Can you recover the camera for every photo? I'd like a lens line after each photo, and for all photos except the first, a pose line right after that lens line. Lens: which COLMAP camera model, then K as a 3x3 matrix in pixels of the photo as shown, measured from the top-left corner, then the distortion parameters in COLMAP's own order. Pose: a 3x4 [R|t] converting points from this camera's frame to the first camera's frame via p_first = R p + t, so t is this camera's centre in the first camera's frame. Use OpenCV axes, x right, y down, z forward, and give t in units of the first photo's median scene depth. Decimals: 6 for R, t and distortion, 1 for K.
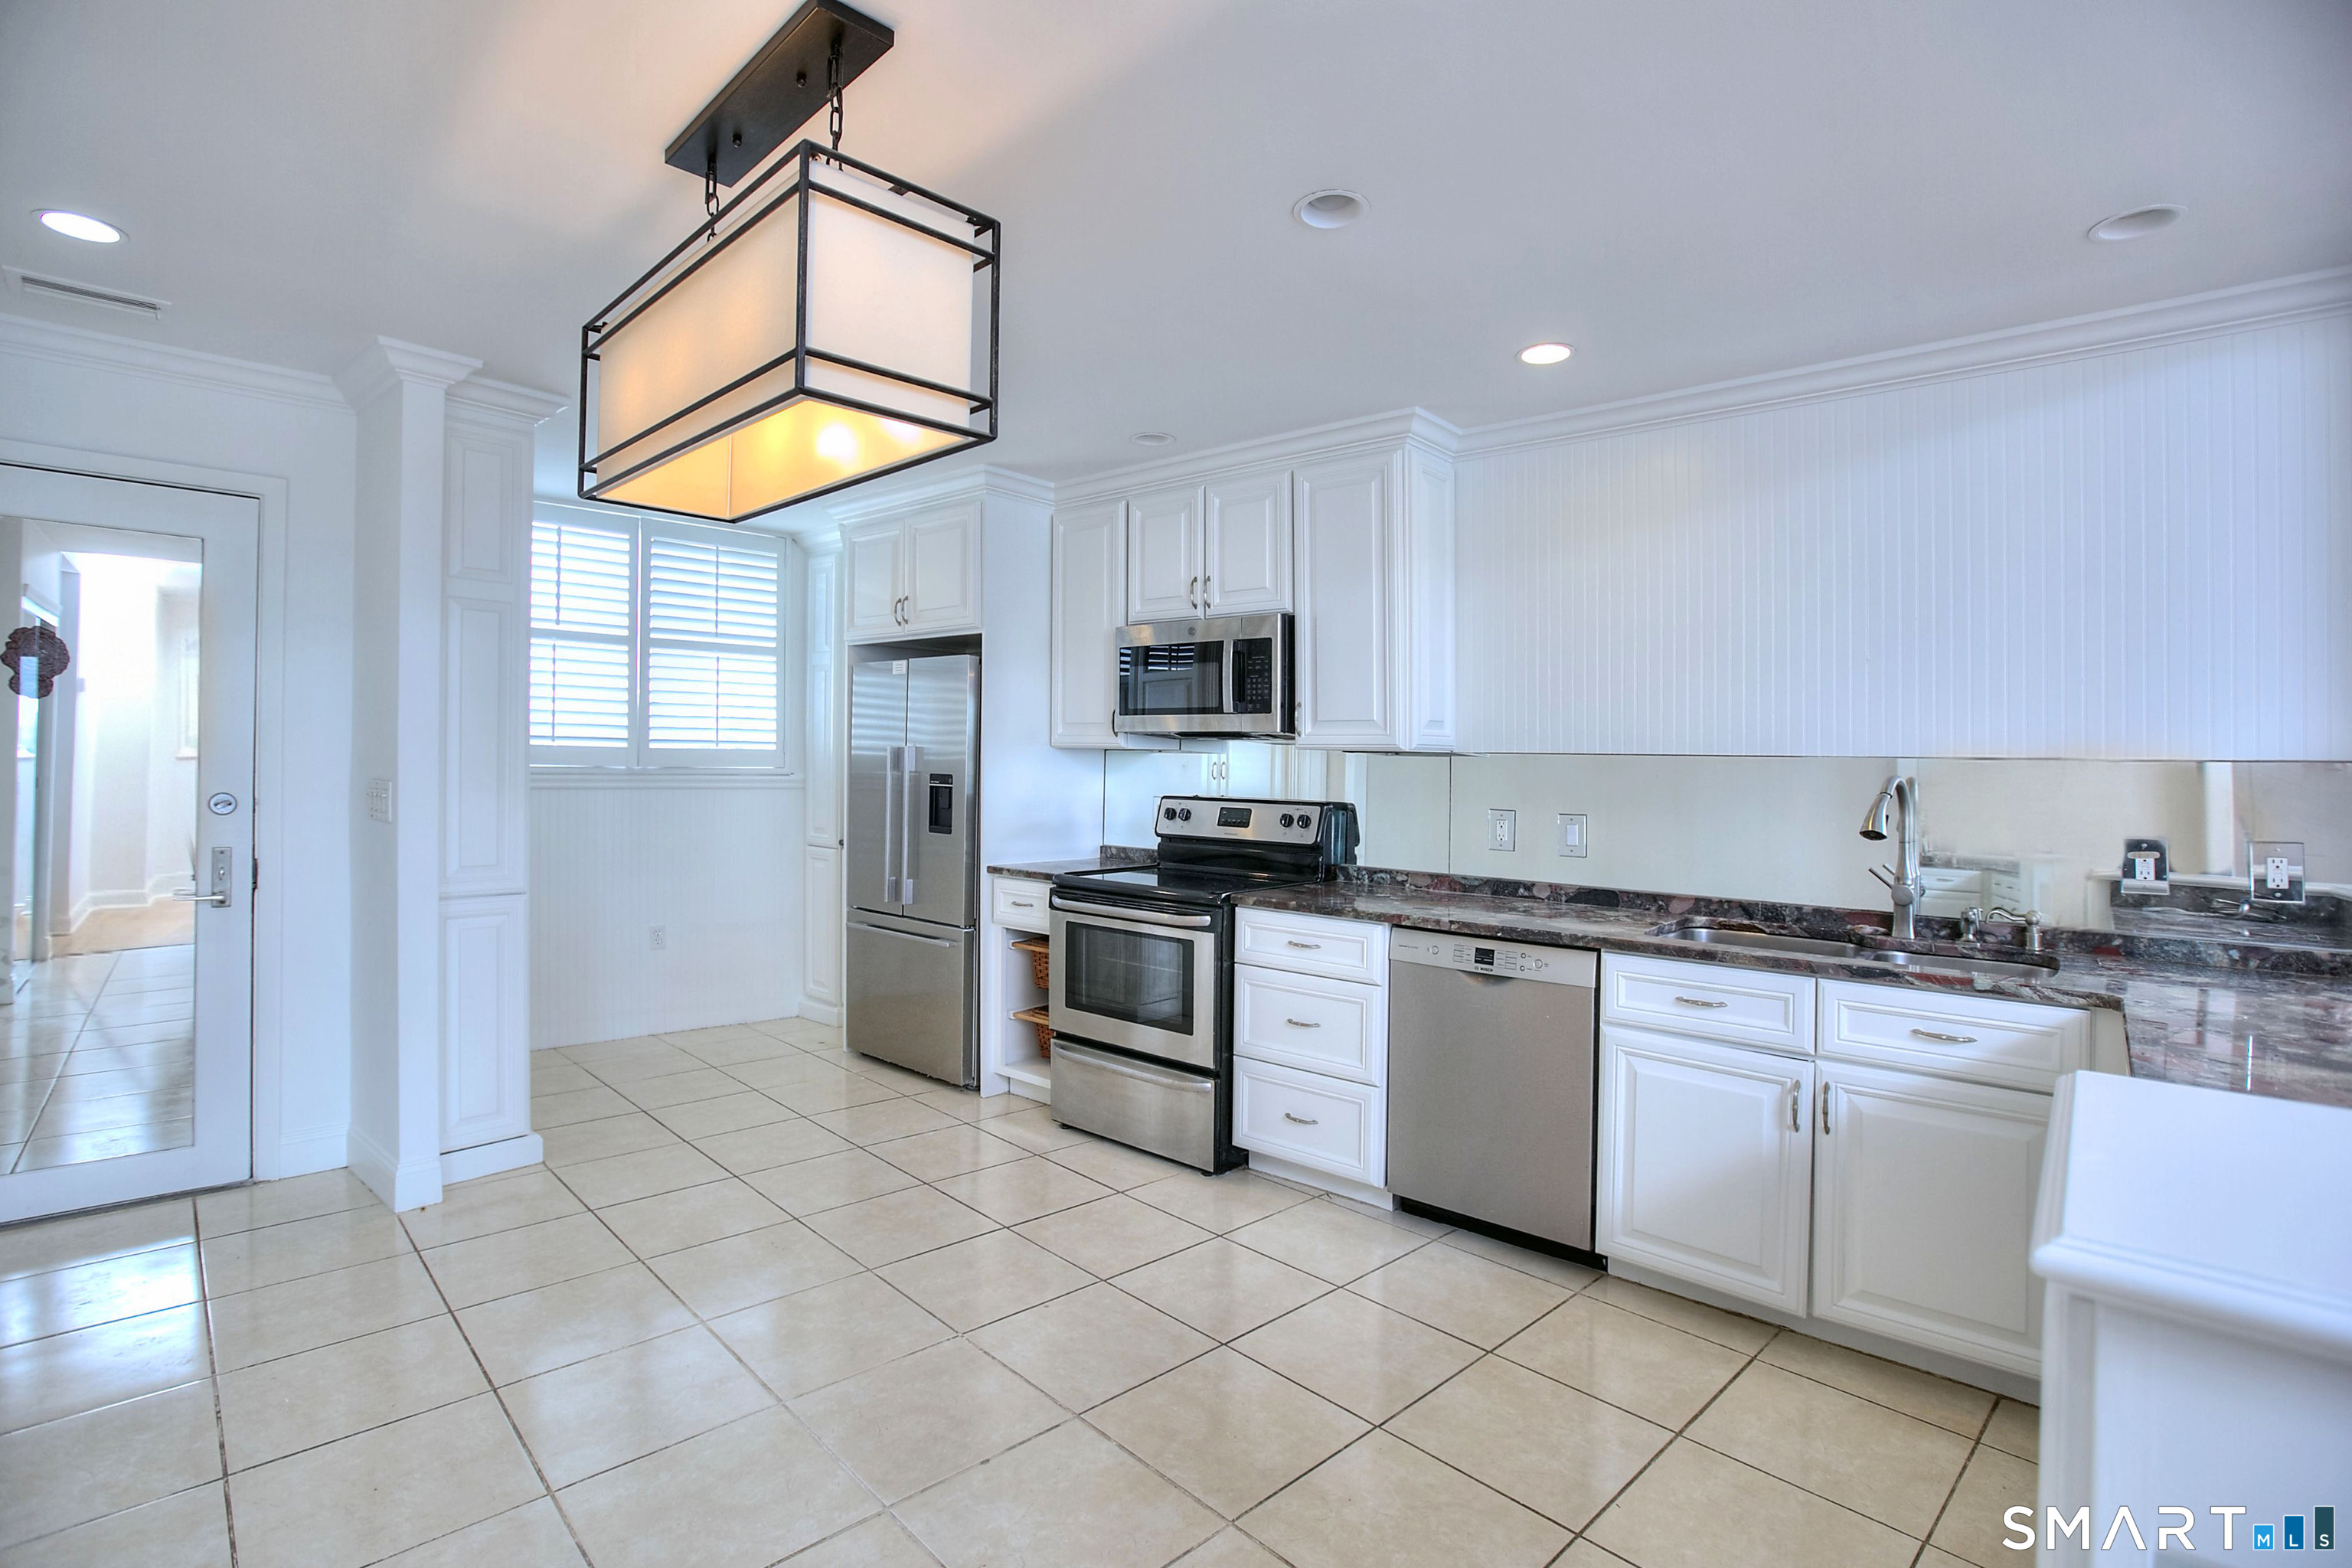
lens RADIAL K [[1111.7, 0, 1159.7], [0, 1111.7, 792.8], [0, 0, 1]] dist [-0.034116, 0.010592]
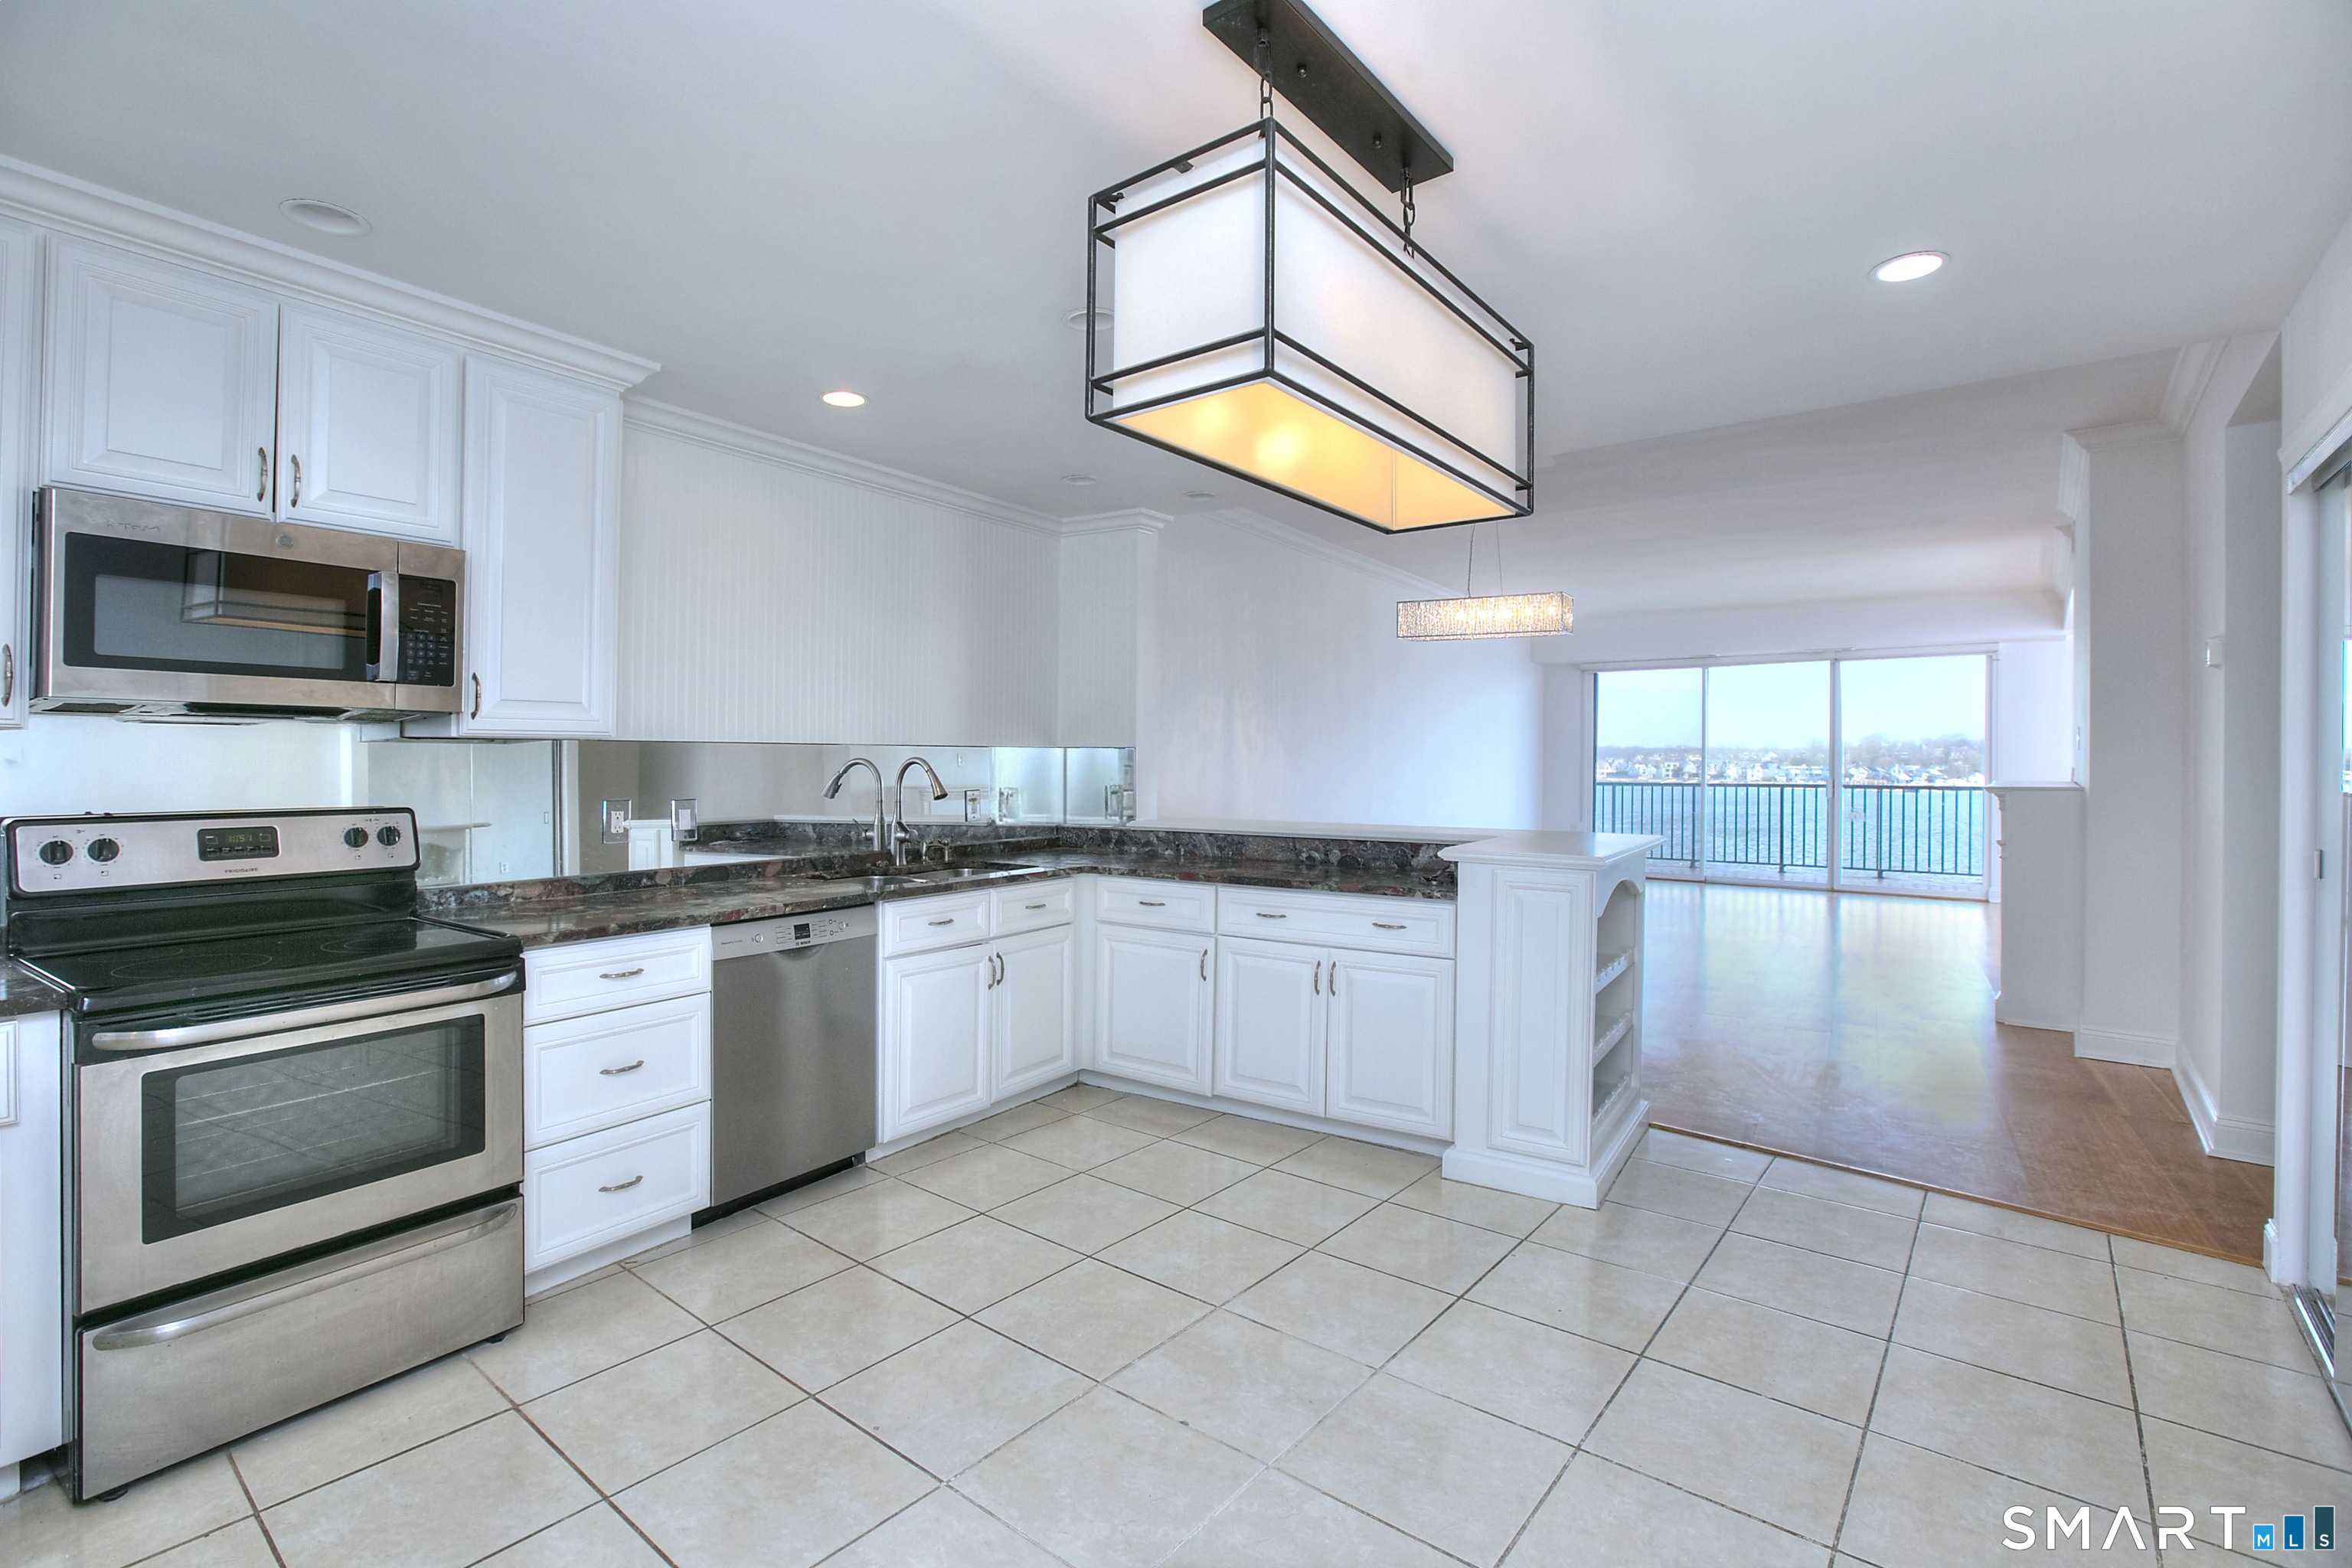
lens RADIAL K [[1111.7, 0, 1147.1], [0, 1111.7, 763.1], [0, 0, 1]] dist [-0.034116, 0.010592]
pose [[-0.116256, -0.023553, 0.992940, -0.693349], [0.021062, 0.999436, 0.026174, -0.032299], [-0.992996, 0.023956, -0.115694, 0.664620]]
